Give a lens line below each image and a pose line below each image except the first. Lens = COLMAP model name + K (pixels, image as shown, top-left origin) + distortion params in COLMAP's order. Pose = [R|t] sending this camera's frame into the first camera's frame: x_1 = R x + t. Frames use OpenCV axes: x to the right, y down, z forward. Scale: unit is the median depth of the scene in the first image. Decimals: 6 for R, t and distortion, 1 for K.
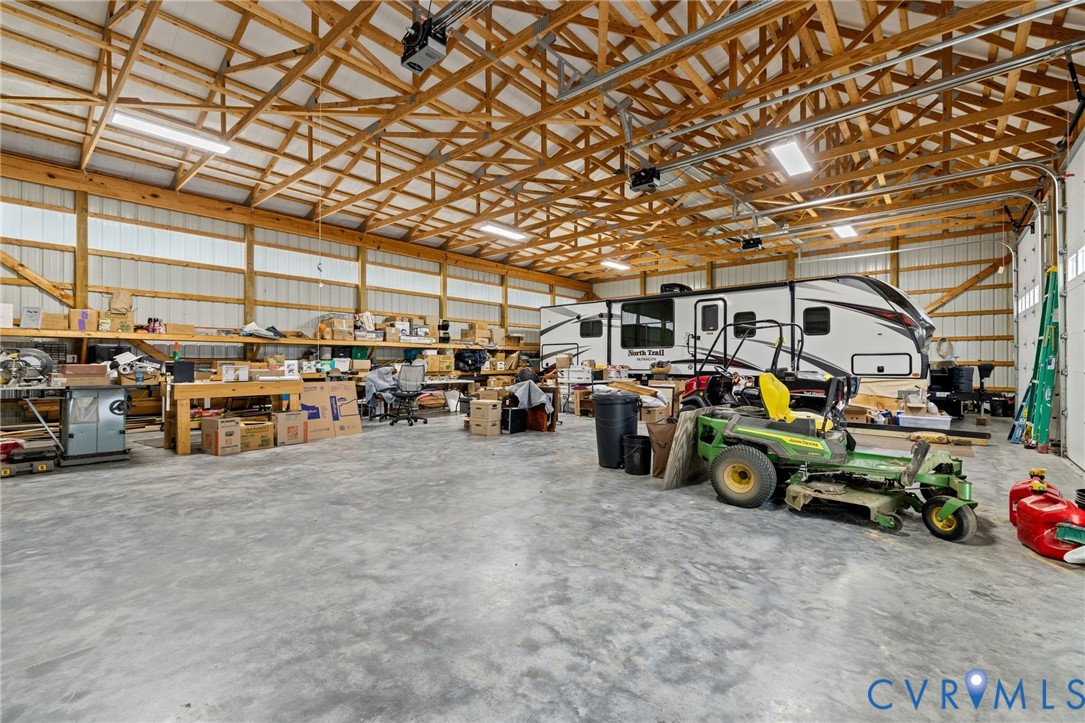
lens RADIAL K [[465.0, 0, 541.3], [0, 465.0, 349.4], [0, 0, 1]] dist [0.001446, 0.000297]
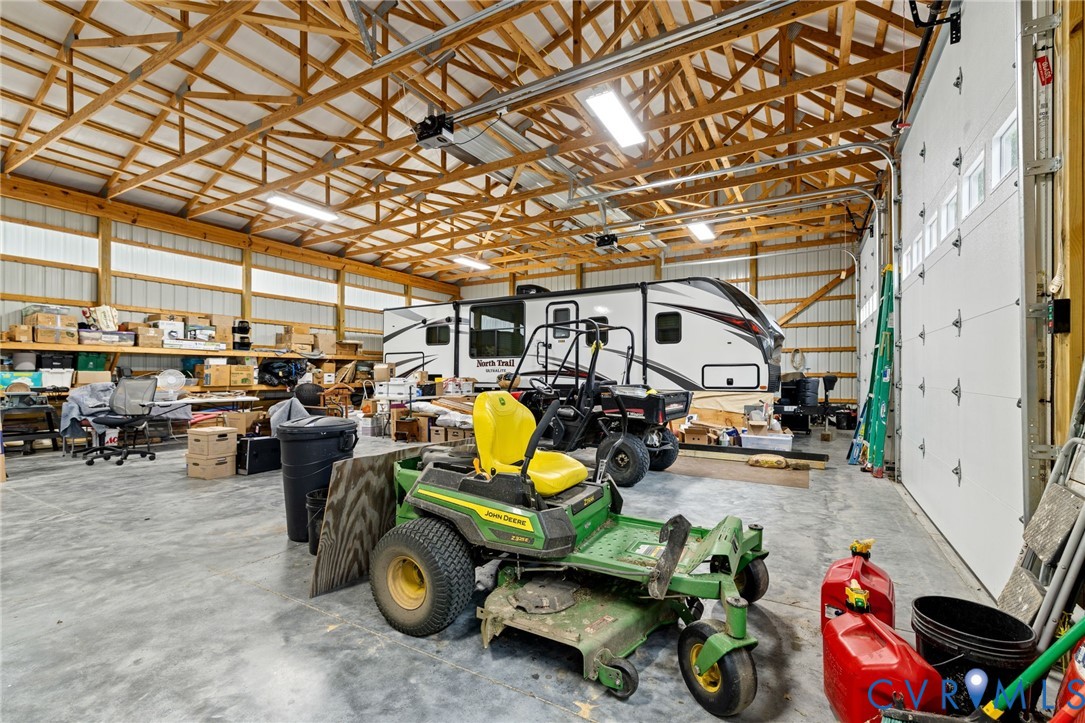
lens RADIAL K [[468.1, 0, 542.5], [0, 468.1, 361.5], [0, 0, 1]] dist [-0.000632, 0.000128]
pose [[0.981918, 0.004470, 0.189253, 0.161207], [-0.004549, 0.999990, -0.000019, 0.004164], [-0.189251, -0.000842, 0.981928, 0.142427]]
